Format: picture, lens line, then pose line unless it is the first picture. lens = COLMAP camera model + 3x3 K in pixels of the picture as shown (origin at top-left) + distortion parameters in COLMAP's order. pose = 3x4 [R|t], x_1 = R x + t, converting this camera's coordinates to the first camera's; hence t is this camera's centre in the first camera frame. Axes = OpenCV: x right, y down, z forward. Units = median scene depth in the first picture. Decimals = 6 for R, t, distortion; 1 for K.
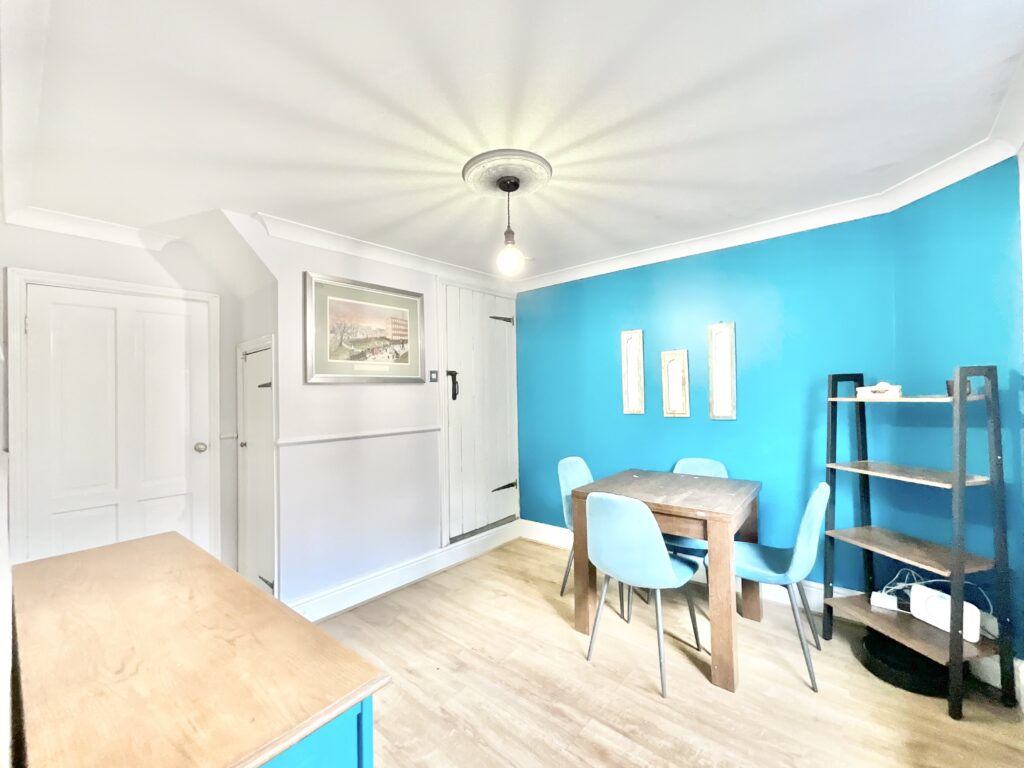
lens RADIAL K [[415.8, 0, 511.0], [0, 415.8, 382.9], [0, 0, 1]] dist [-0.001746, 0.000114]
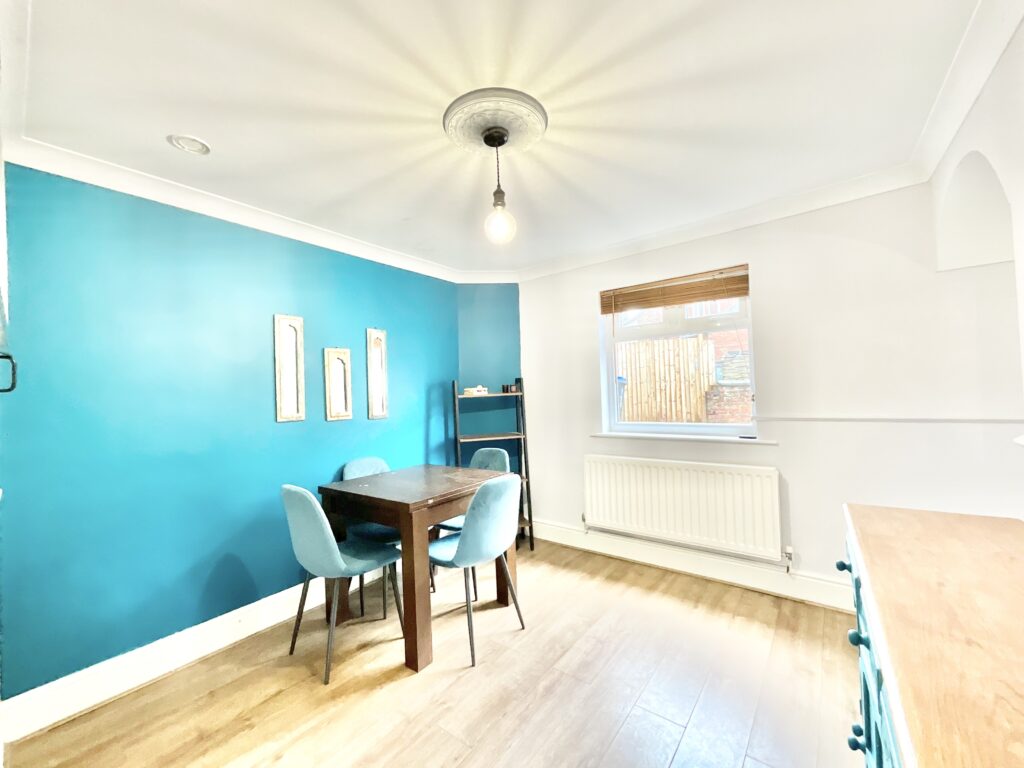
lens RADIAL K [[415.8, 0, 511.0], [0, 415.8, 382.9], [0, 0, 1]] dist [-0.001746, 0.000114]
pose [[-0.057487, 0.046045, 0.997284, -0.843038], [0.010549, 0.998908, -0.045512, 0.069927], [-0.998291, 0.007904, -0.057910, 1.023451]]
